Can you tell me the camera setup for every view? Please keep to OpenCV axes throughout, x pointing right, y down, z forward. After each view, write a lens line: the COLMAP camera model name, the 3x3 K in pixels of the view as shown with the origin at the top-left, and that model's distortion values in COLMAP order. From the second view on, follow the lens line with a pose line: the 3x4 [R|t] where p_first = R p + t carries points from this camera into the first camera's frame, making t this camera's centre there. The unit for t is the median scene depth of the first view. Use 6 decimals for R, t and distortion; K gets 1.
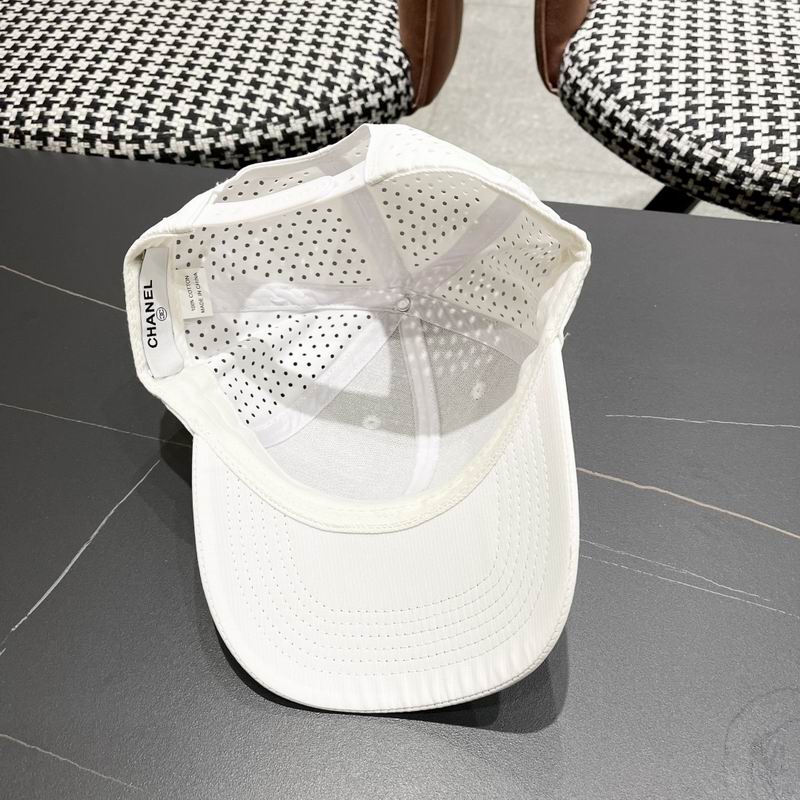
lens RADIAL K [[829.9, 0, 399.6], [0, 829.9, 397.0], [0, 0, 1]] dist [0.016537, 0.000000]
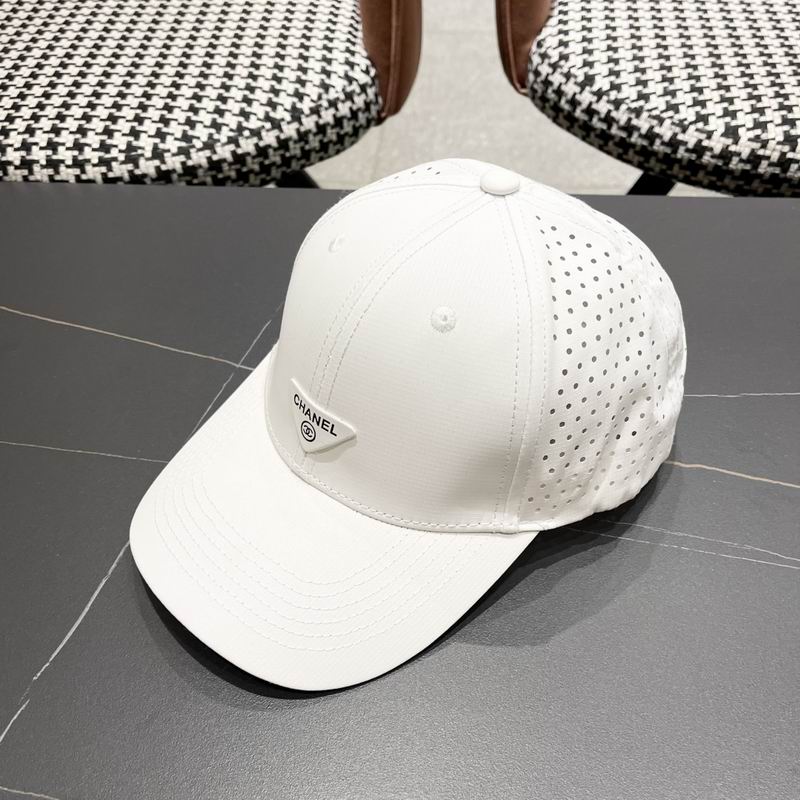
lens RADIAL K [[829.9, 0, 394.8], [0, 829.9, 410.2], [0, 0, 1]] dist [0.016537, 0.000000]
pose [[0.994971, -0.083031, 0.056014, -0.058845], [0.084778, 0.995961, -0.029566, 0.028379], [-0.053332, 0.034166, 0.997992, 0.039881]]
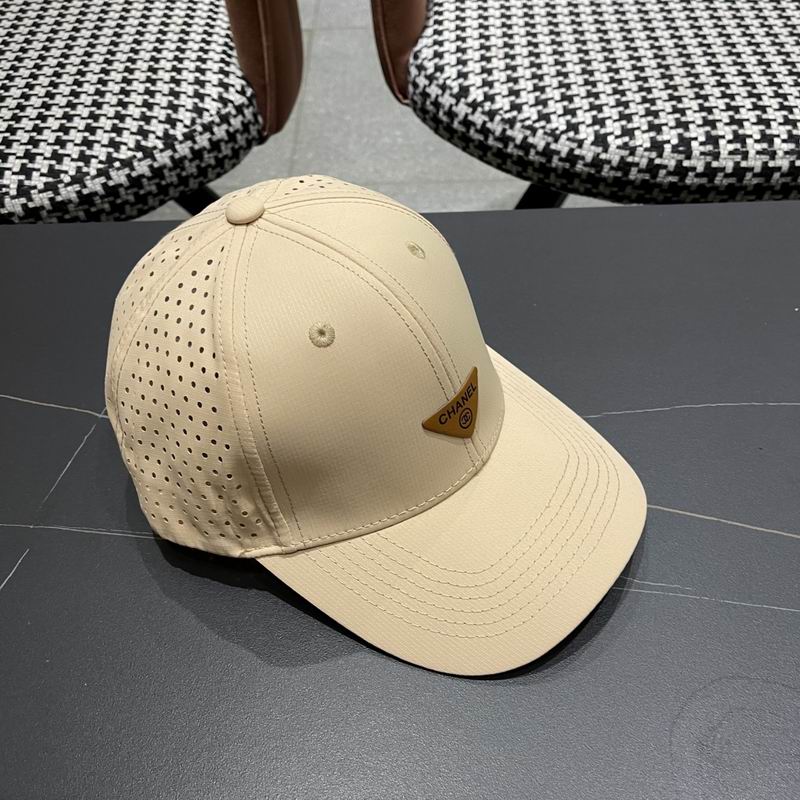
lens RADIAL K [[829.9, 0, 396.1], [0, 829.9, 406.0], [0, 0, 1]] dist [0.016537, 0.000000]
pose [[0.983274, -0.150480, 0.102606, 0.022474], [0.152498, 0.988230, -0.012069, -0.003638], [-0.099582, 0.027514, 0.994649, 0.038228]]
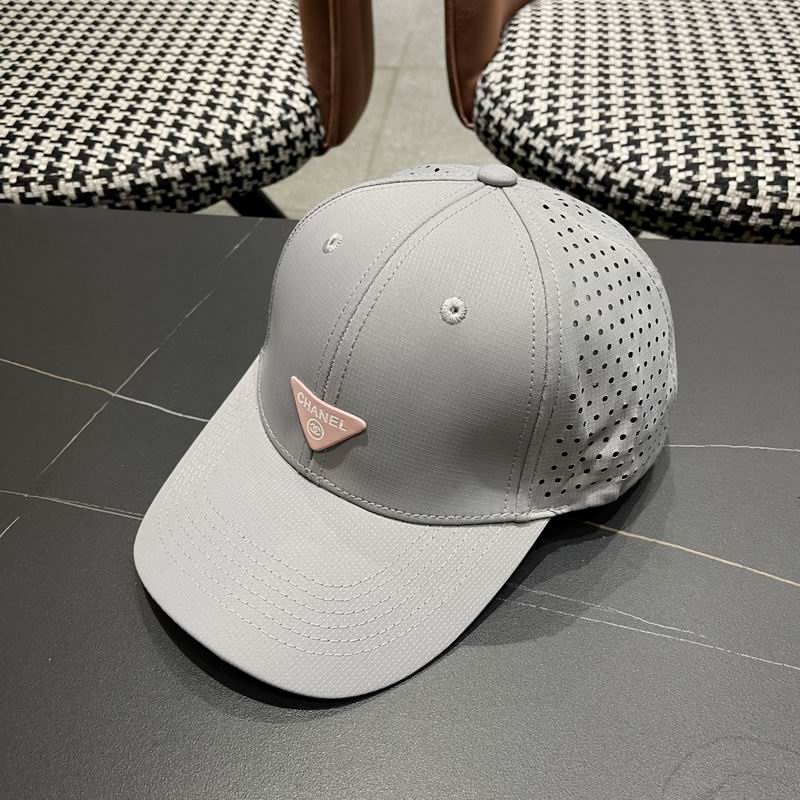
lens RADIAL K [[829.9, 0, 399.4], [0, 829.9, 410.3], [0, 0, 1]] dist [0.016537, 0.000000]
pose [[0.998121, -0.044639, 0.041966, 0.053966], [0.047455, 0.996510, -0.068676, 0.028884], [-0.038754, 0.070538, 0.996756, 0.066201]]
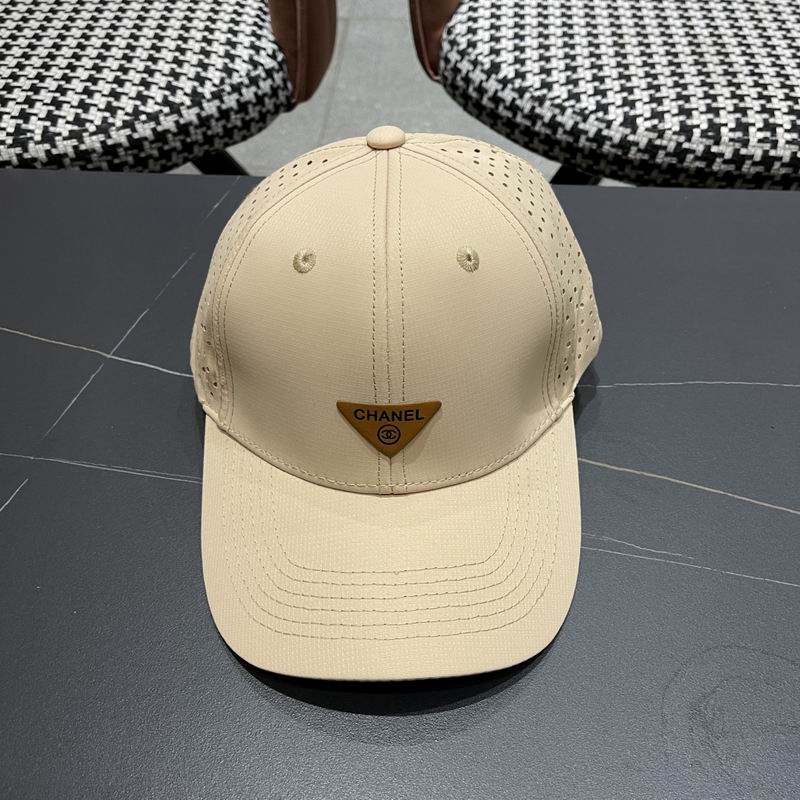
lens RADIAL K [[829.9, 0, 403.0], [0, 829.9, 404.1], [0, 0, 1]] dist [0.016537, 0.000000]
pose [[0.991542, -0.087360, 0.095982, 0.022146], [0.089696, 0.995763, -0.020288, 0.033608], [-0.093803, 0.028726, 0.995176, 0.045413]]
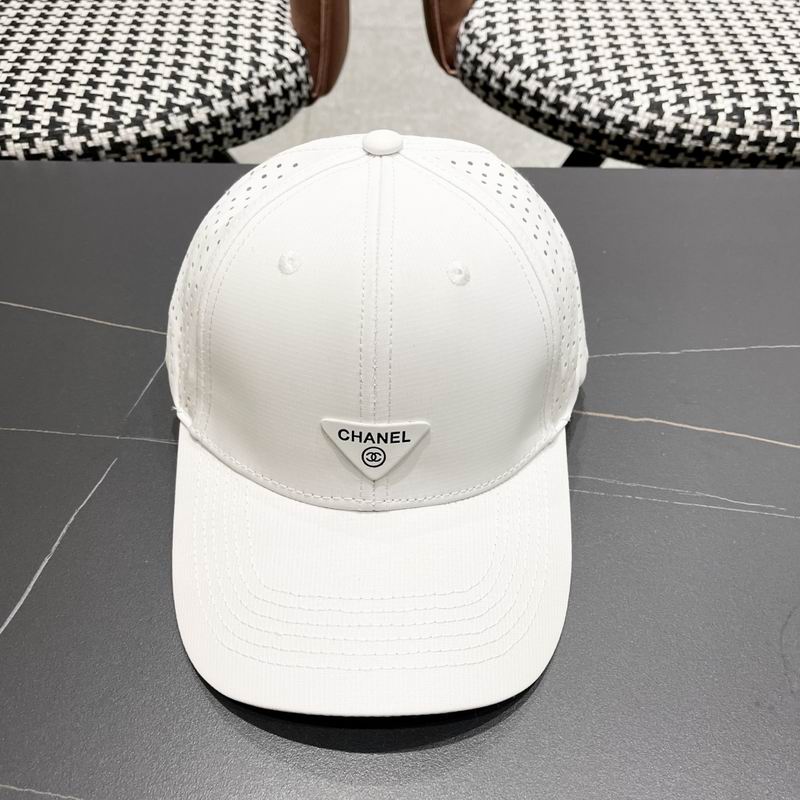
lens RADIAL K [[829.9, 0, 401.3], [0, 829.9, 395.7], [0, 0, 1]] dist [0.016537, 0.000000]
pose [[0.981767, -0.114611, 0.151649, -0.078724], [0.121926, 0.991740, -0.039826, 0.055123], [-0.145831, 0.057590, 0.987632, 0.050378]]
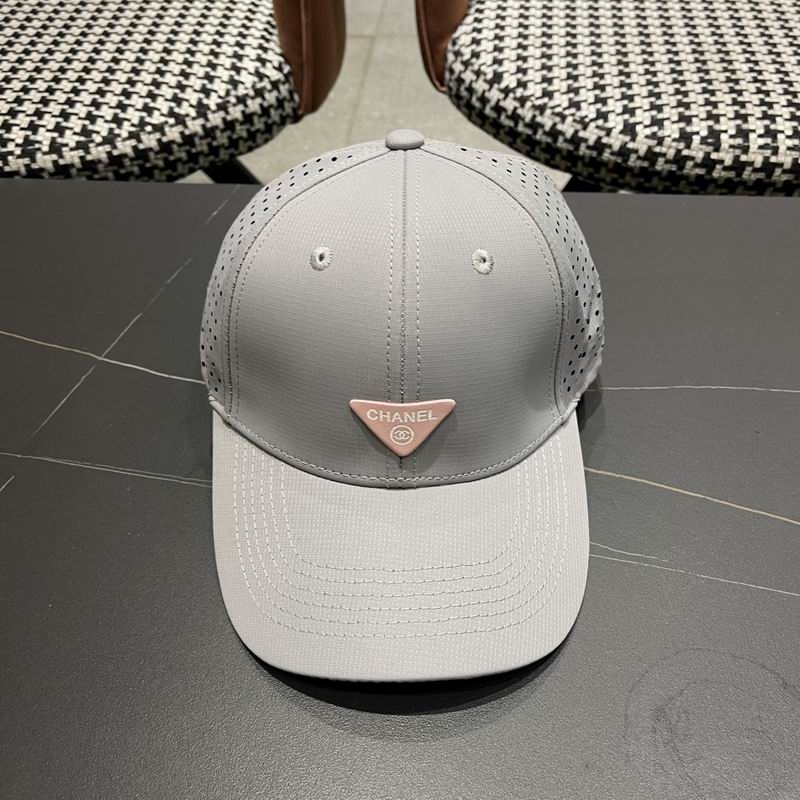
lens RADIAL K [[829.9, 0, 406.6], [0, 829.9, 410.9], [0, 0, 1]] dist [0.016537, 0.000000]
pose [[0.995056, -0.079702, 0.059259, 0.061851], [0.081978, 0.995946, -0.037025, 0.049236], [-0.056068, 0.041700, 0.997556, 0.040429]]
